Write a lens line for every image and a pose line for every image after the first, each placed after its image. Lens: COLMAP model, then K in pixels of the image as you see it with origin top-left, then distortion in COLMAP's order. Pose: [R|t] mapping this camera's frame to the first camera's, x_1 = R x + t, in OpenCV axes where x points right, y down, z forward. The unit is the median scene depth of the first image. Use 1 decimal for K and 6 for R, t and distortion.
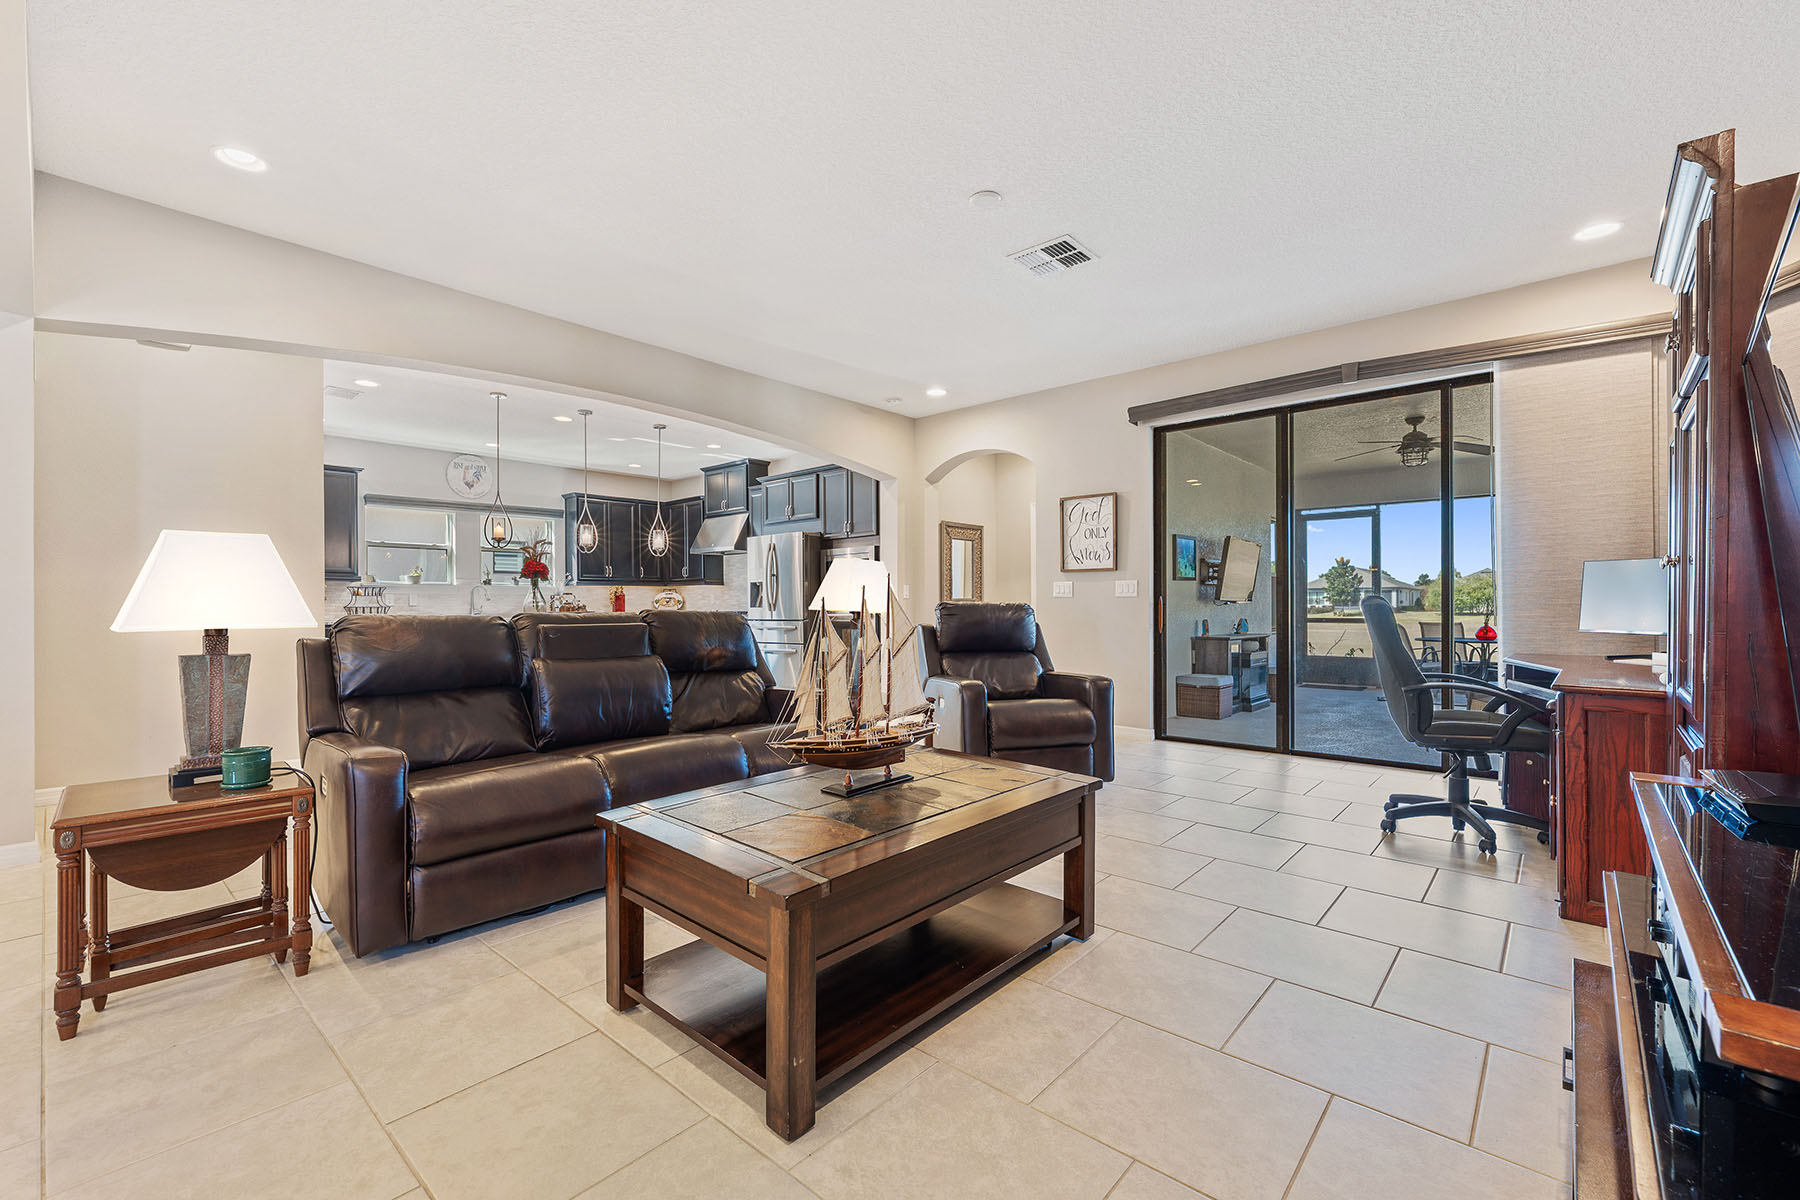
lens RADIAL K [[740.1, 0, 898.8], [0, 740.1, 596.0], [0, 0, 1]] dist [-0.000171, -0.000693]
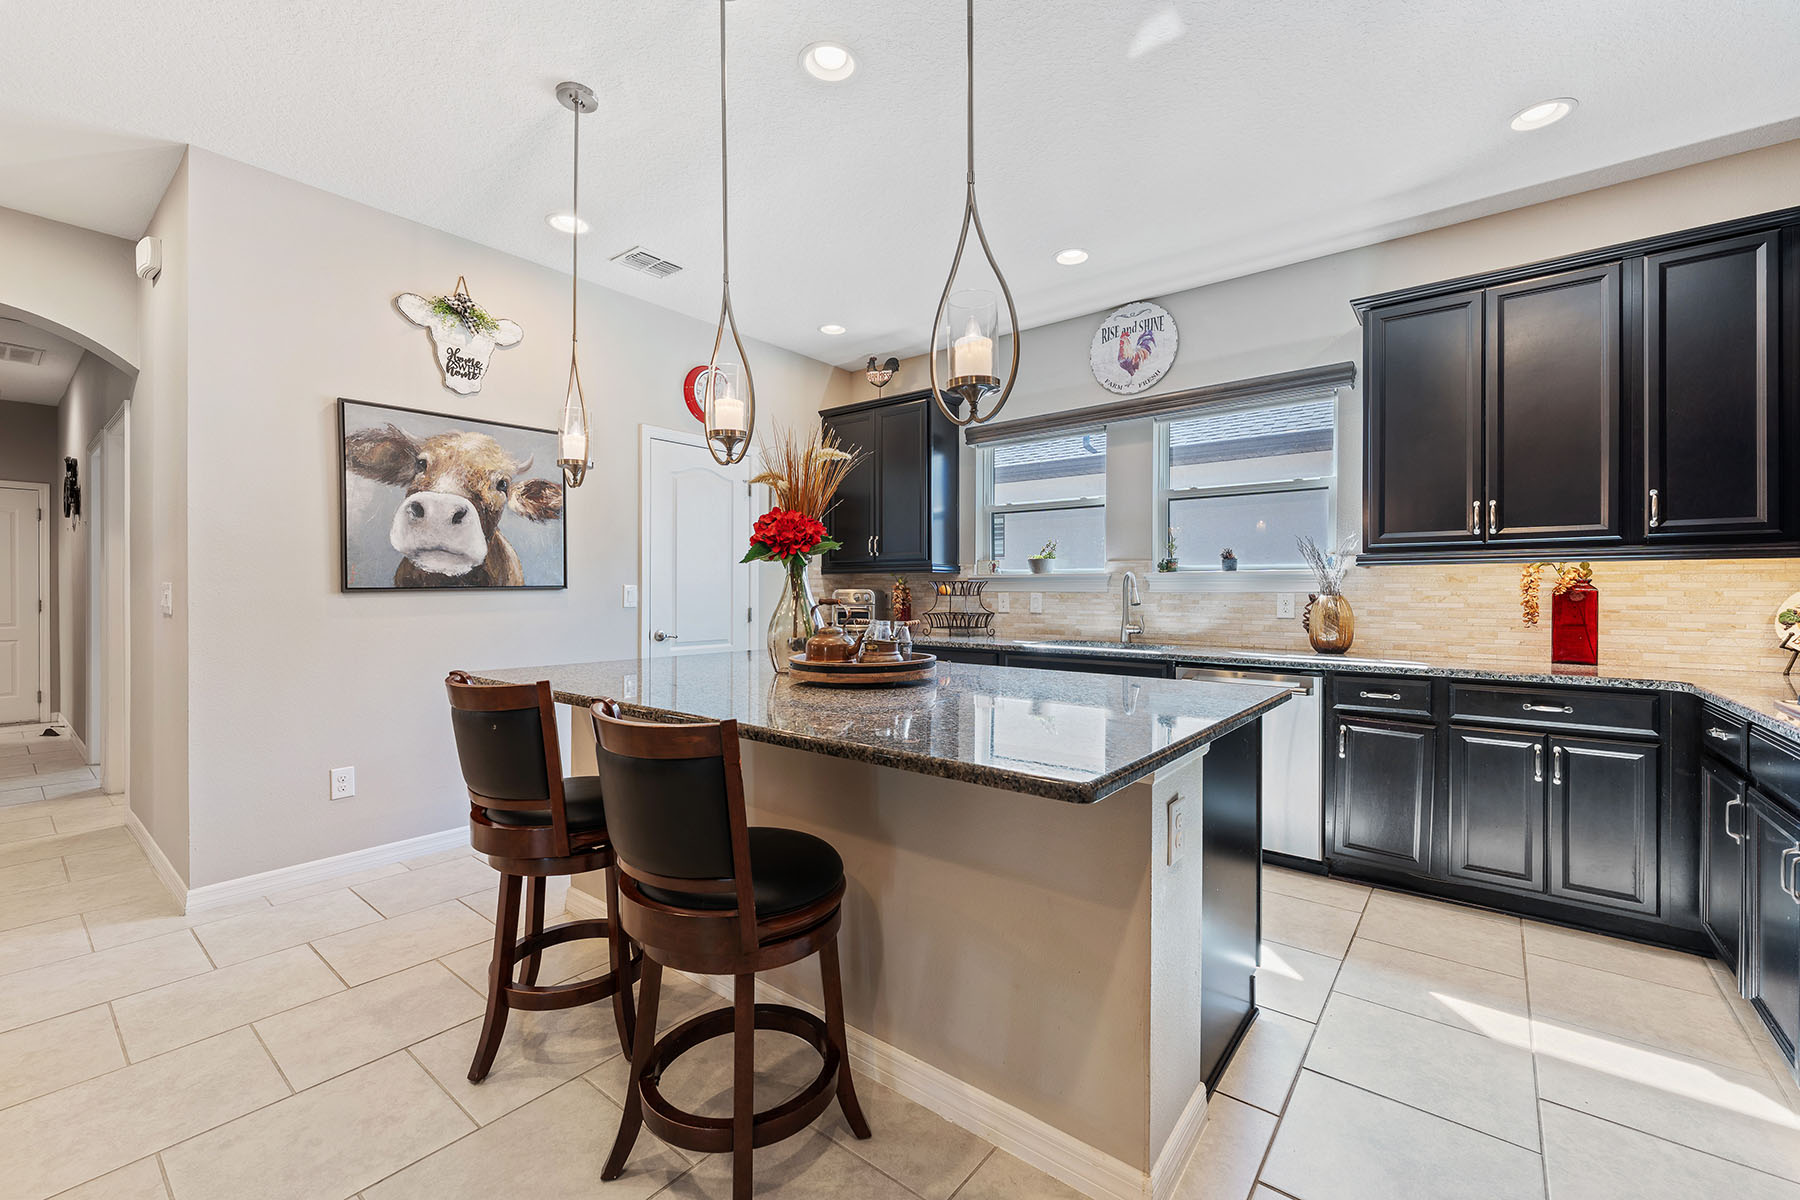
lens RADIAL K [[740.1, 0, 898.8], [0, 740.1, 596.0], [0, 0, 1]] dist [-0.000171, -0.000693]
pose [[0.049964, 0.005192, -0.998738, -0.100041], [0.002250, 0.999983, 0.005311, -0.001393], [0.998748, -0.002513, 0.049952, 0.821464]]
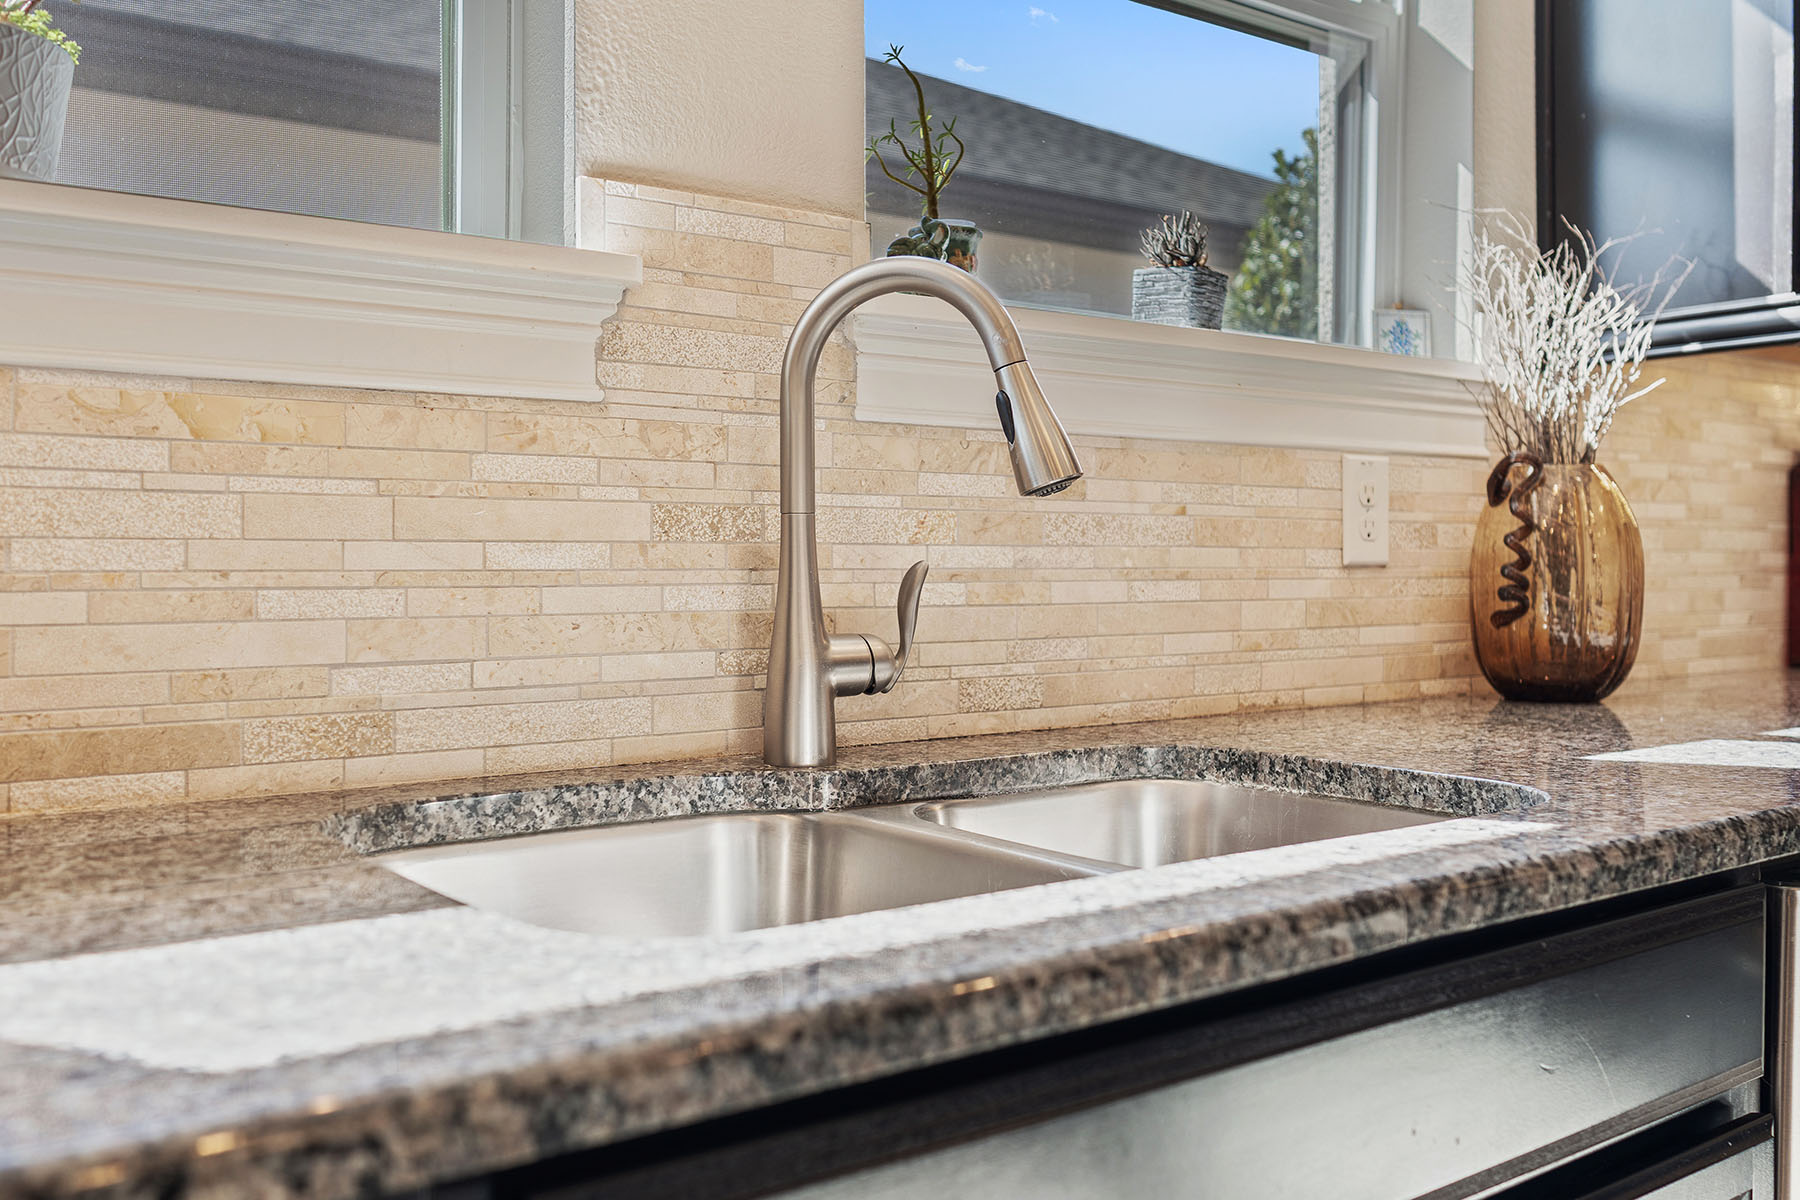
lens RADIAL K [[1494.6, 0, 897.1], [0, 1494.6, 580.4], [0, 0, 1]] dist [-0.005263, 0.000942]
pose [[0.971117, 0.000318, -0.238603, -0.530391], [0.003981, 0.999838, 0.017537, 0.012506], [0.238570, -0.017980, 0.970959, 0.863320]]
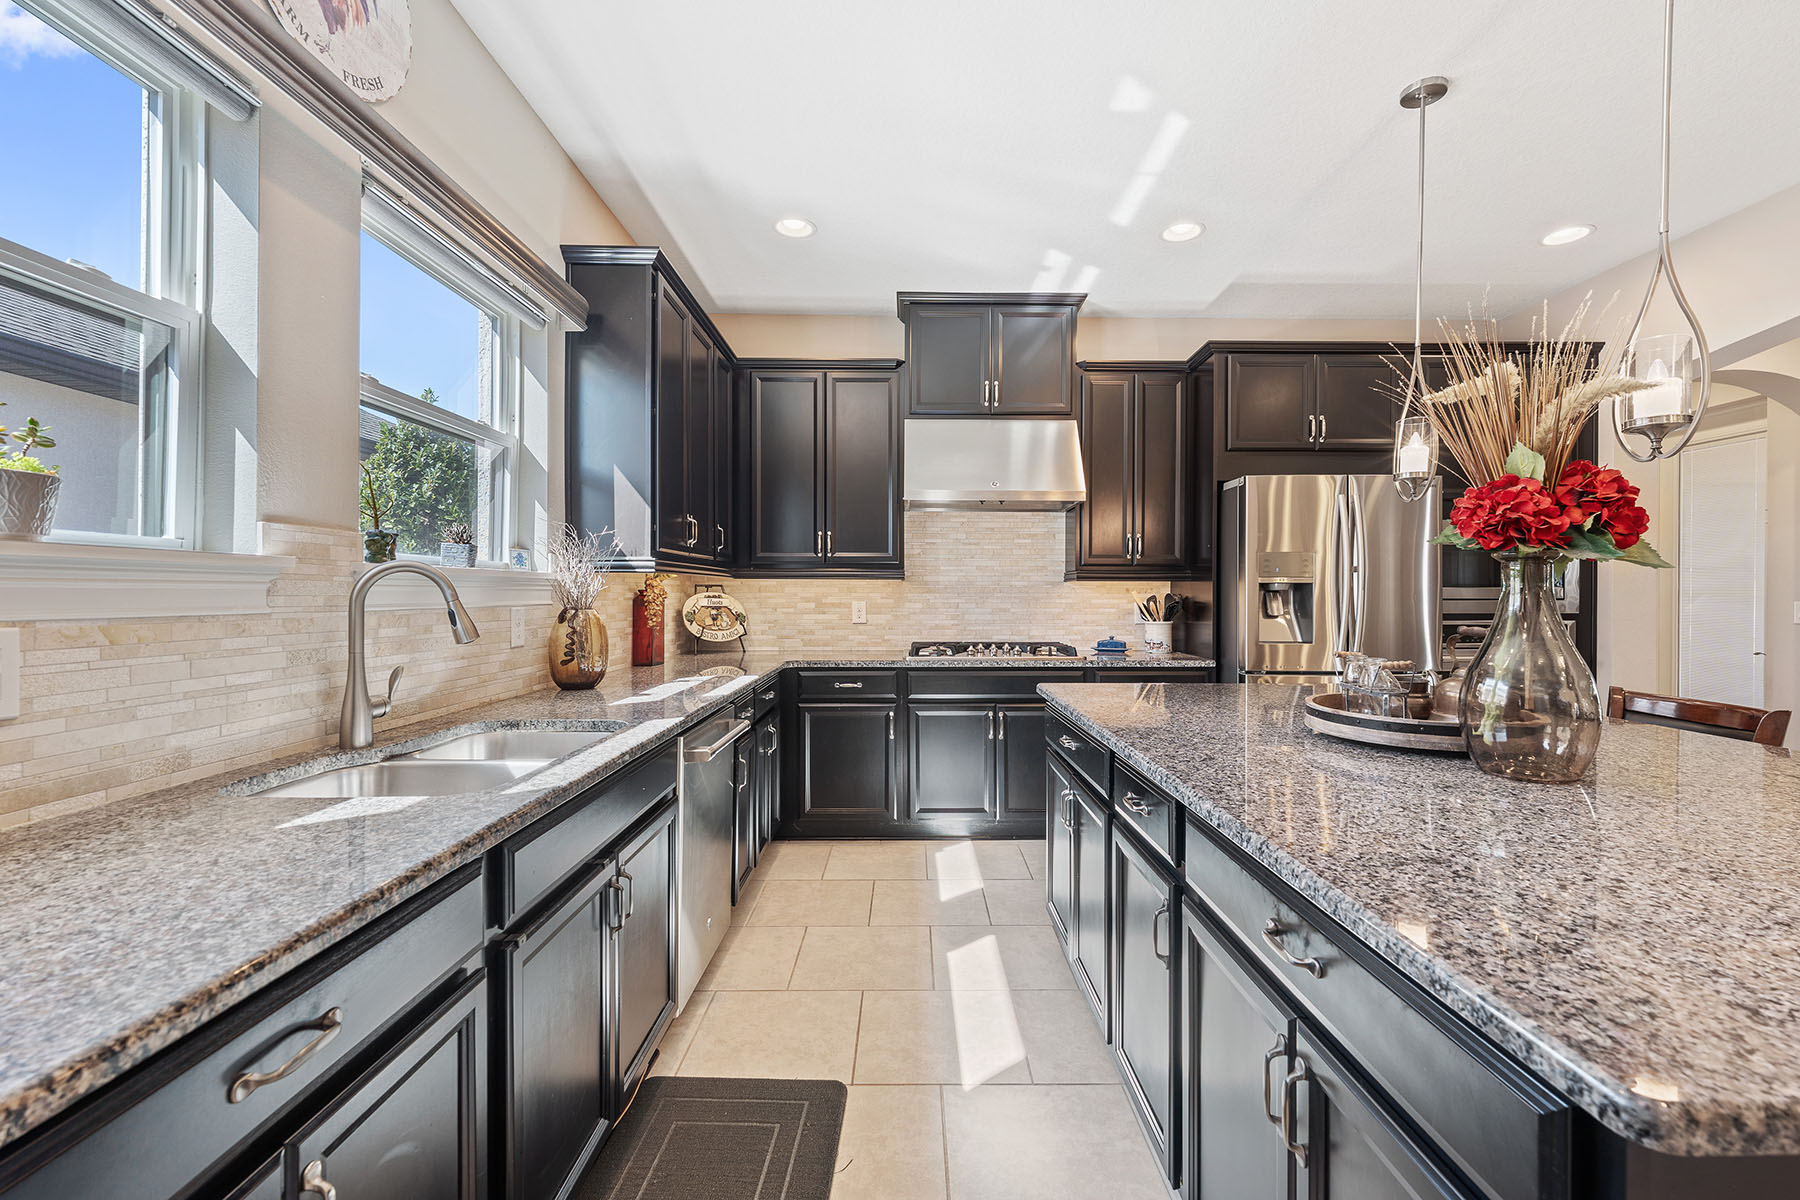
lens RADIAL K [[740.1, 0, 898.8], [0, 740.1, 596.0], [0, 0, 1]] dist [-0.000171, -0.000693]
pose [[0.756896, 0.003122, 0.653528, -0.588915], [-0.007210, 0.999968, 0.003572, -0.006342], [-0.653496, -0.007416, 0.756894, 0.773316]]
